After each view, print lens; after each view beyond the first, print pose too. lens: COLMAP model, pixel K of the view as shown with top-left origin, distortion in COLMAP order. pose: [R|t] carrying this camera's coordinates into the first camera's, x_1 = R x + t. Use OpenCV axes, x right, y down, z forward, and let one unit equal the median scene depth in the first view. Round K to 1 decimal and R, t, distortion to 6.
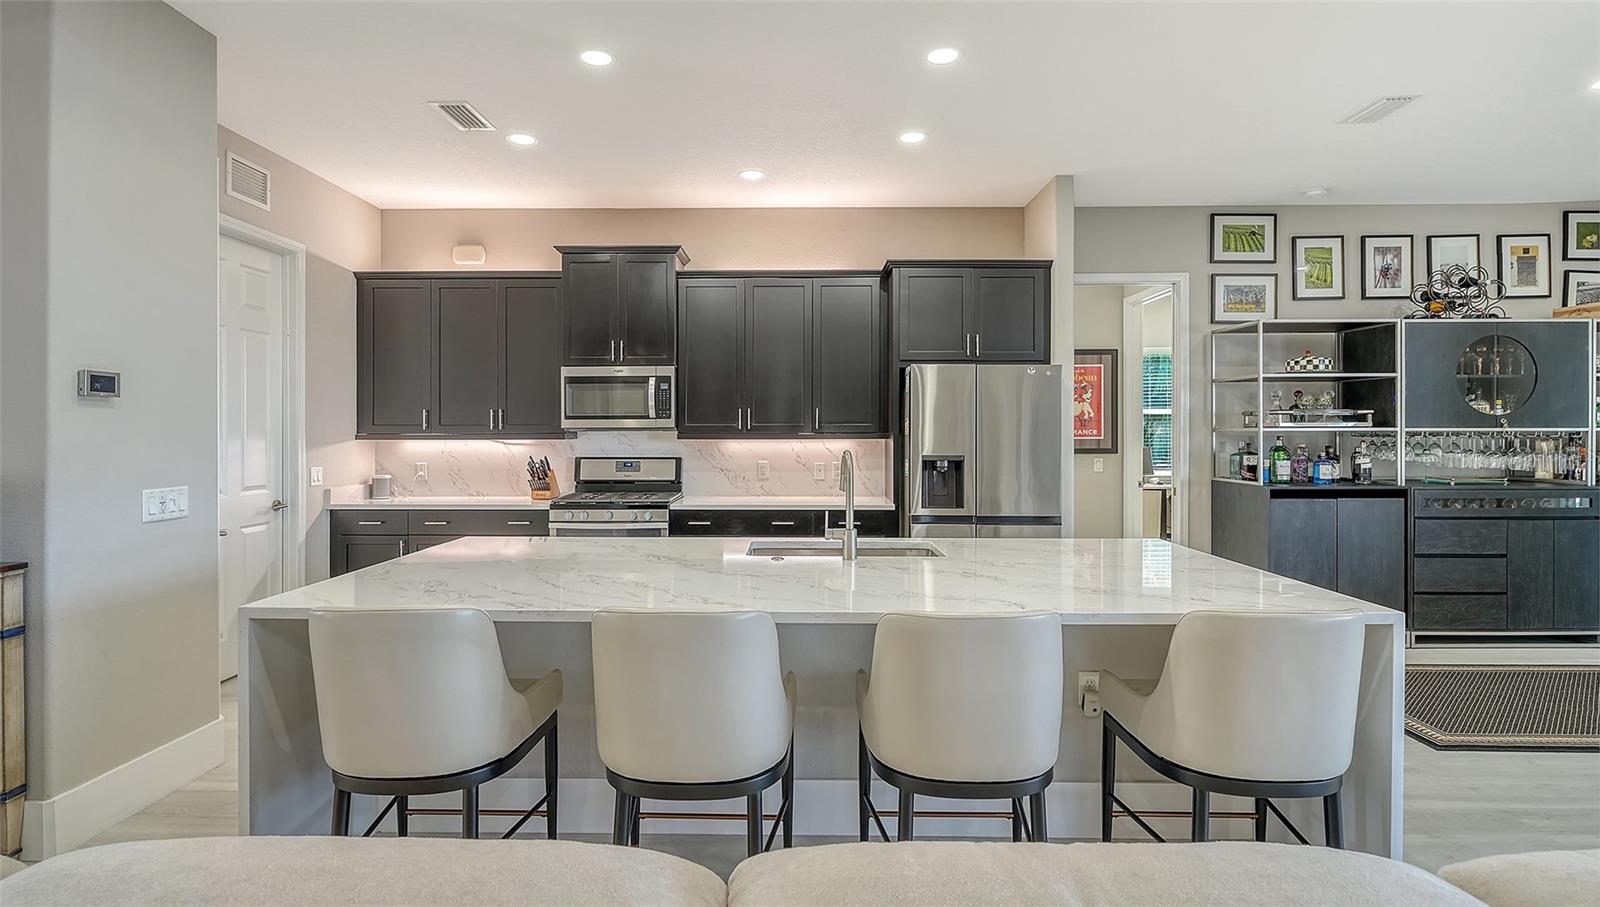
lens RADIAL K [[767.5, 0, 792.4], [0, 767.5, 431.2], [0, 0, 1]] dist [0.001952, -0.000894]
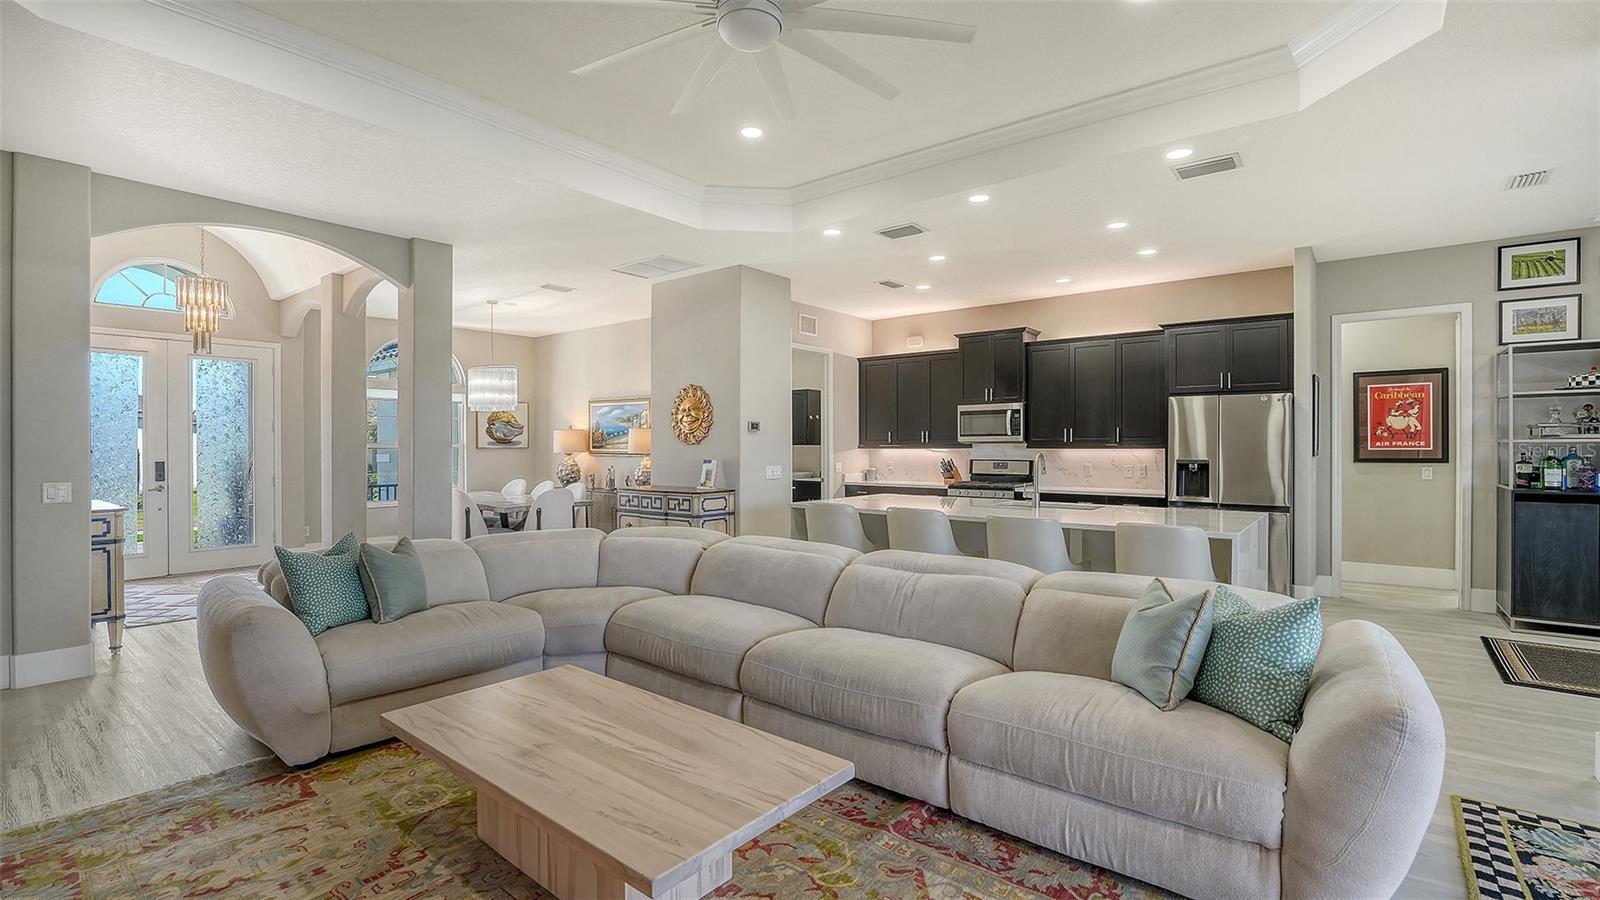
lens RADIAL K [[699.6, 0, 816.4], [0, 699.6, 452.5], [0, 0, 1]] dist [-0.022554, 0.001879]
pose [[0.793001, 0.005298, -0.609197, 0.389194], [0.001917, 0.999936, 0.011192, 0.001505], [0.609217, -0.010043, 0.792940, -0.412506]]
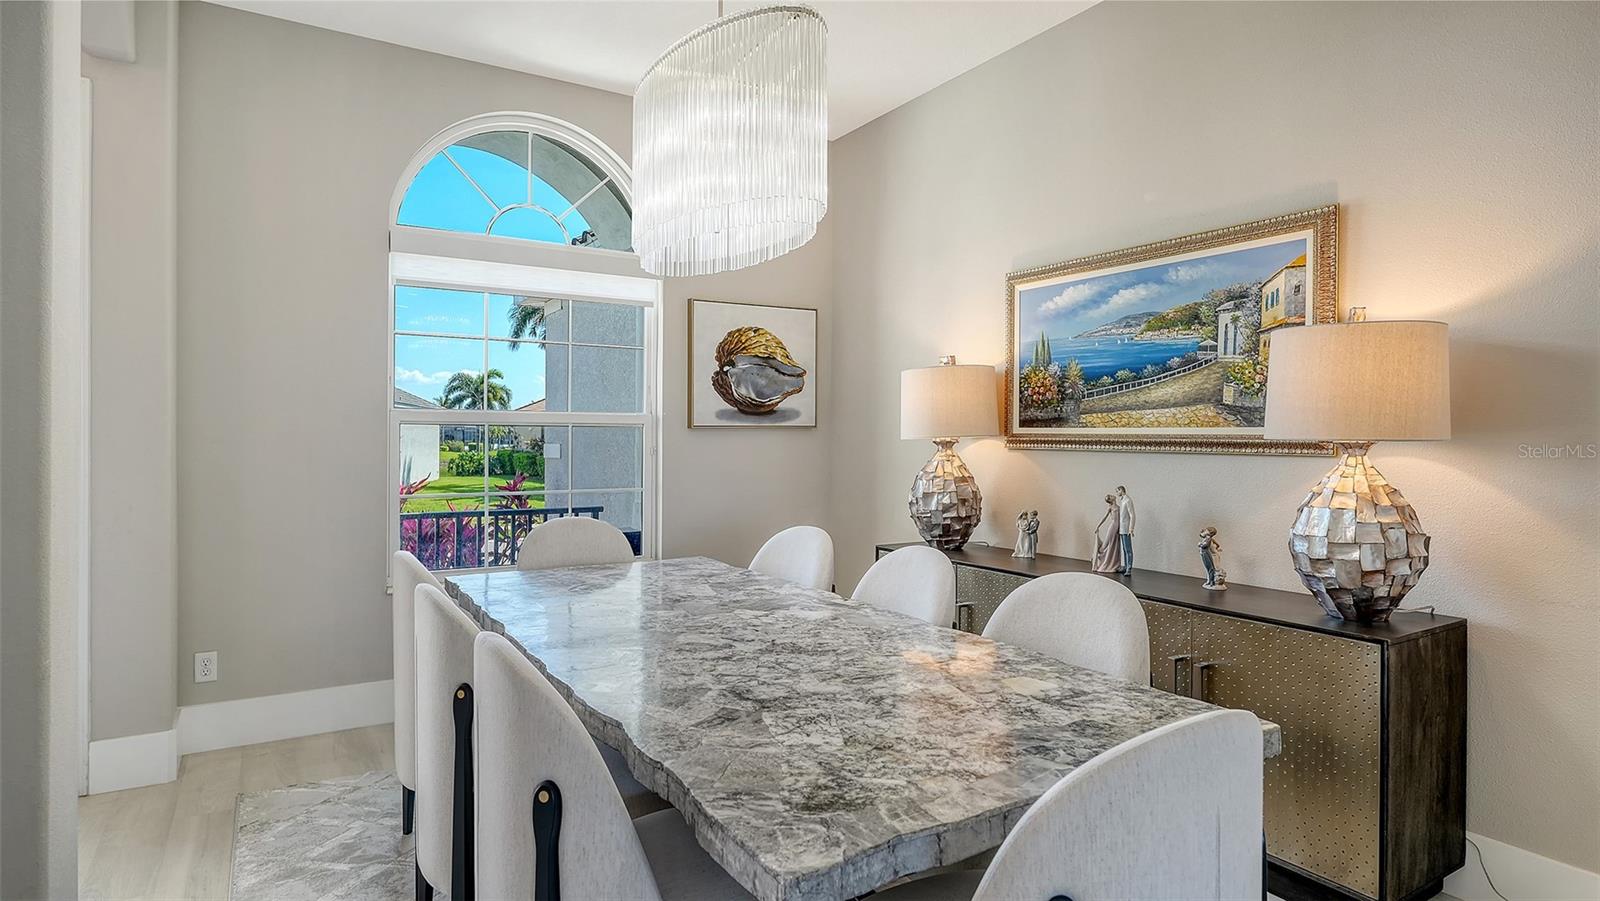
lens RADIAL K [[868.7, 0, 795.9], [0, 868.7, 447.6], [0, 0, 1]] dist [-0.003269, 0.000030]
pose [[0.518822, 0.011897, -0.854799, -0.699283], [-0.002425, 0.999920, 0.012444, 0.019057], [0.854879, -0.004383, 0.518809, 0.166571]]
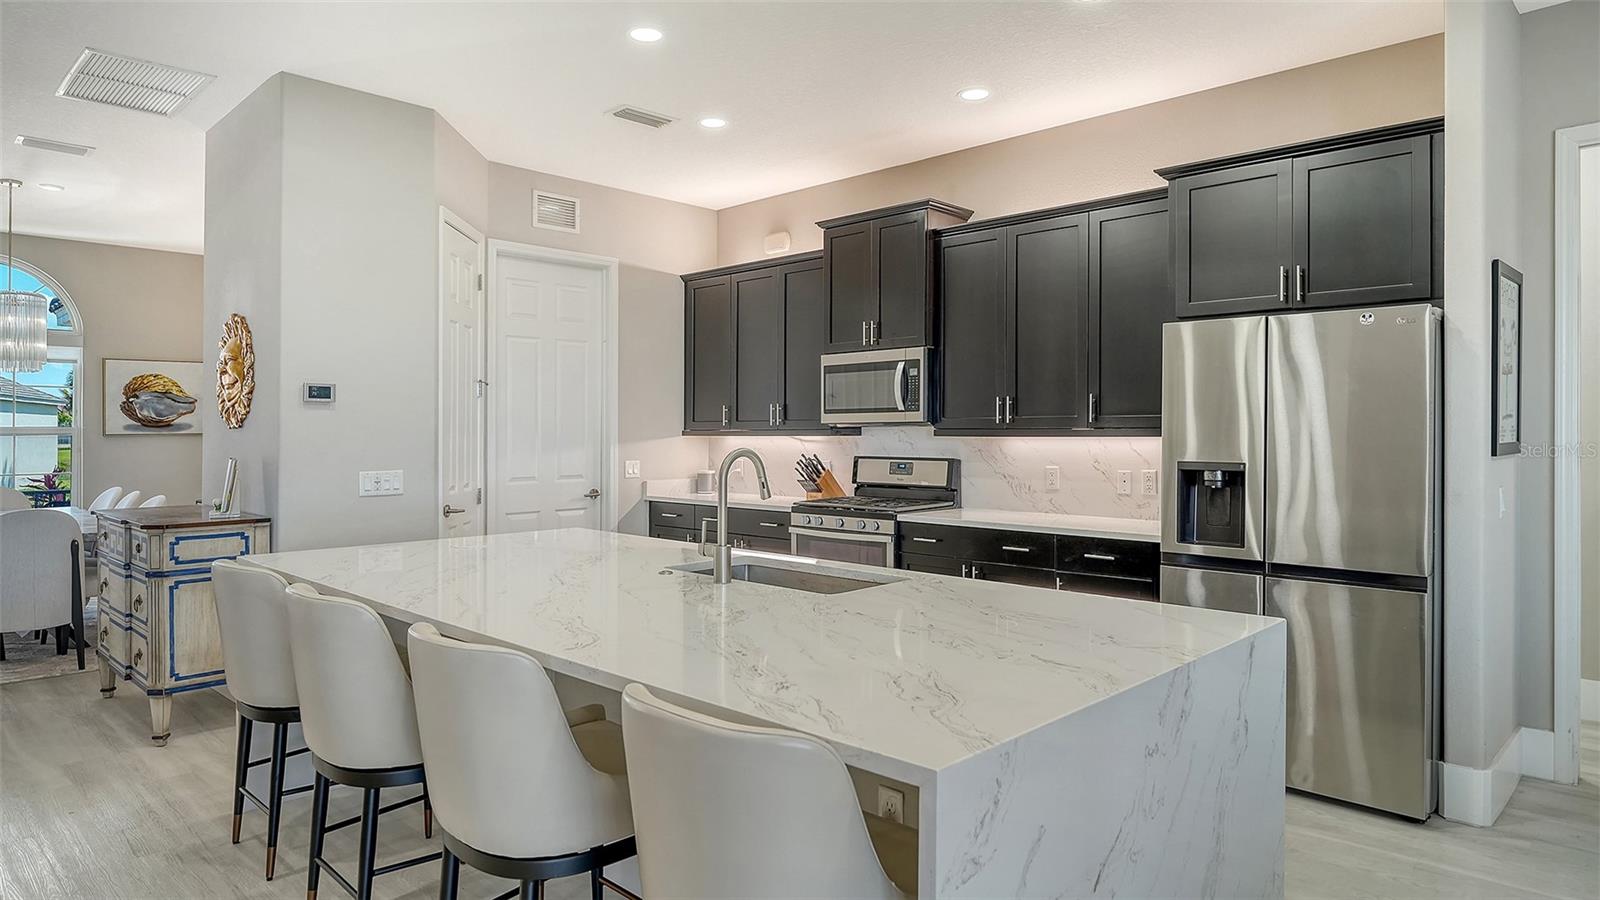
lens RADIAL K [[949.0, 0, 807.8], [0, 949.0, 433.5], [0, 0, 1]] dist [-0.003246, -0.000101]
pose [[0.730738, 0.001280, -0.682657, 0.444397], [0.002550, 0.999986, 0.004604, 0.002527], [0.682653, -0.005105, 0.730725, 0.174811]]
